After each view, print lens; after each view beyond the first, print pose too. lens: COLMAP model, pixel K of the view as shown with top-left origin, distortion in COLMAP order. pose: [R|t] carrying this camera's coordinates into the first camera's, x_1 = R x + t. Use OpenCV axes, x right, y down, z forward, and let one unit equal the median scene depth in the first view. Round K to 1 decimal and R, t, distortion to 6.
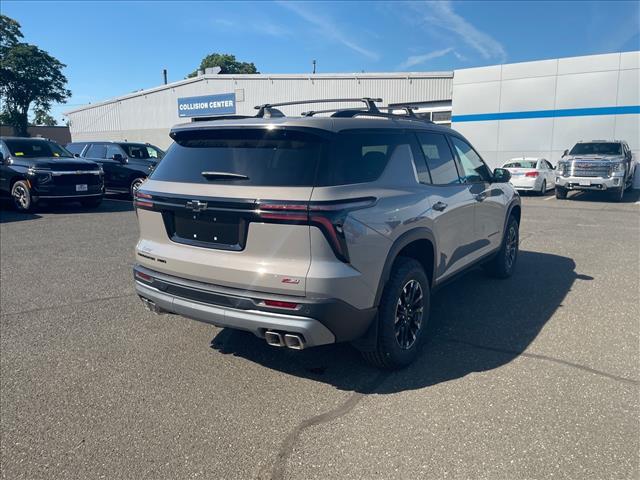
lens RADIAL K [[477.7, 0, 329.1], [0, 477.7, 239.8], [0, 0, 1]] dist [0.109204, -0.139833]
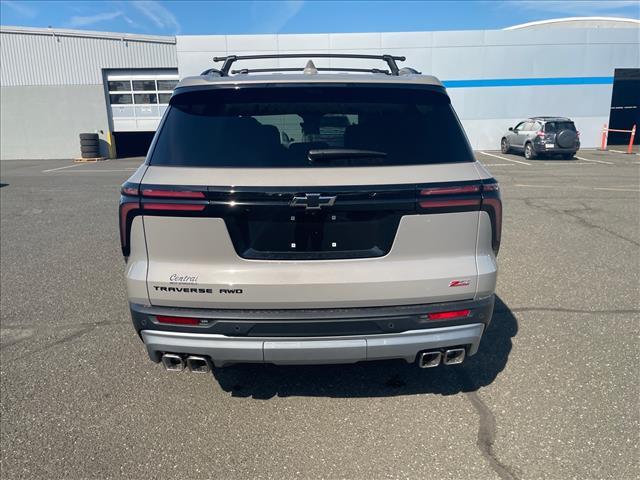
lens RADIAL K [[477.7, 0, 329.1], [0, 477.7, 239.8], [0, 0, 1]] dist [0.109204, -0.139833]
pose [[0.828125, -0.142561, 0.542112, -0.349032], [0.112795, 0.989717, 0.087965, -0.040534], [-0.549078, -0.011699, 0.835689, 0.230534]]
